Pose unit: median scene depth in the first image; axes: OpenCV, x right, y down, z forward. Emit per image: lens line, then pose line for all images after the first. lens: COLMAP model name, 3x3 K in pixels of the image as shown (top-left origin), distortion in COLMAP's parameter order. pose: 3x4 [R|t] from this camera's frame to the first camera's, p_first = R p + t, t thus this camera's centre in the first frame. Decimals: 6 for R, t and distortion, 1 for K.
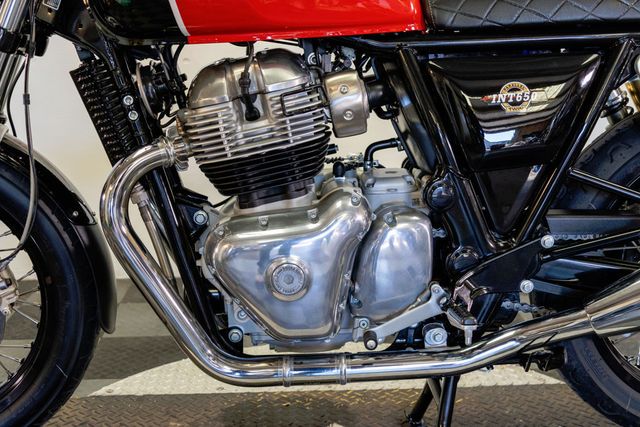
lens RADIAL K [[918.2, 0, 320.0], [0, 918.2, 213.5], [0, 0, 1]] dist [0.003815, 0.056905]
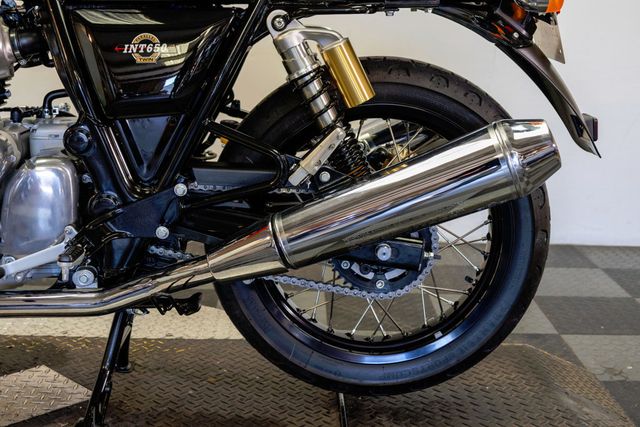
lens RADIAL K [[918.2, 0, 320.0], [0, 918.2, 213.5], [0, 0, 1]] dist [0.003815, 0.056905]
pose [[0.998974, 0.043117, -0.013843, 0.416464], [-0.042817, 0.998855, 0.021335, 0.028012], [0.014747, -0.020720, 0.999677, -0.034859]]
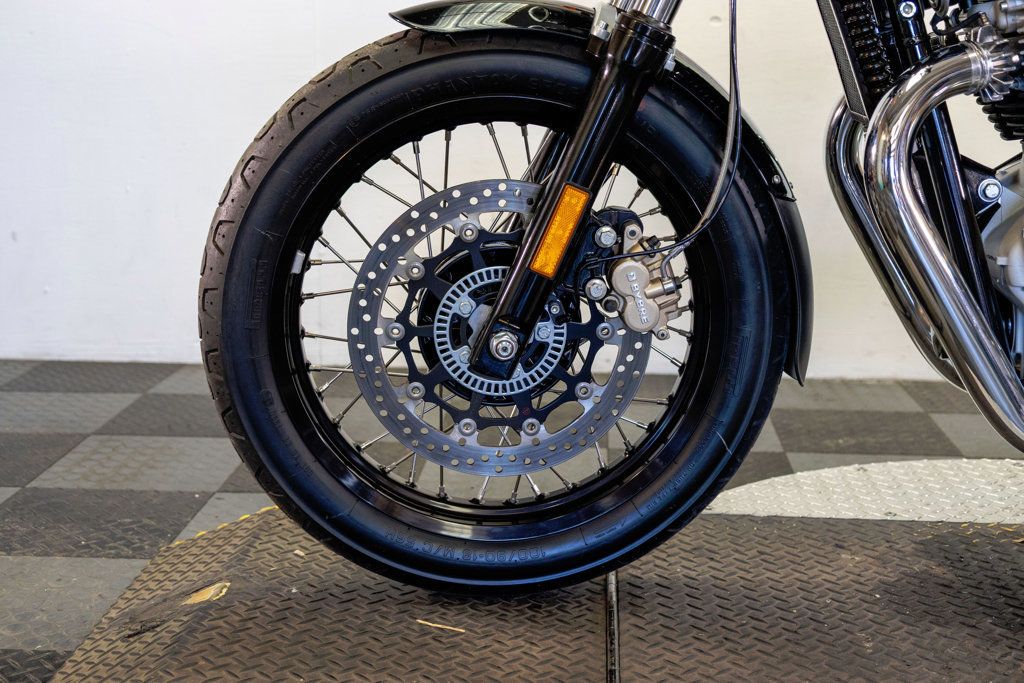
lens RADIAL K [[1469.2, 0, 512.0], [0, 1469.2, 341.5], [0, 0, 1]] dist [0.003815, 0.056905]
pose [[0.993920, 0.039379, -0.102817, -0.356518], [-0.040489, 0.999142, -0.008728, 0.130949], [0.102385, 0.012838, 0.994662, 0.012891]]
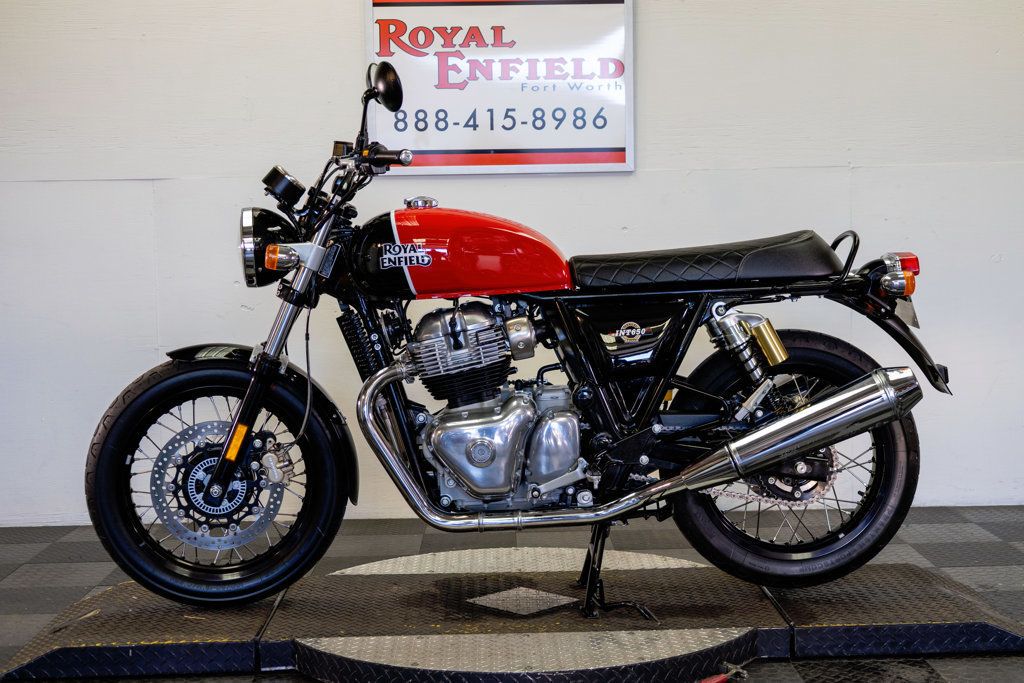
lens RADIAL K [[1469.2, 0, 512.0], [0, 1469.2, 341.5], [0, 0, 1]] dist [0.003815, 0.056905]
pose [[0.999274, -0.008387, -0.037159, 0.103099], [0.003186, 0.990443, -0.137884, 0.214632], [0.037961, 0.137665, 0.989751, -1.356421]]
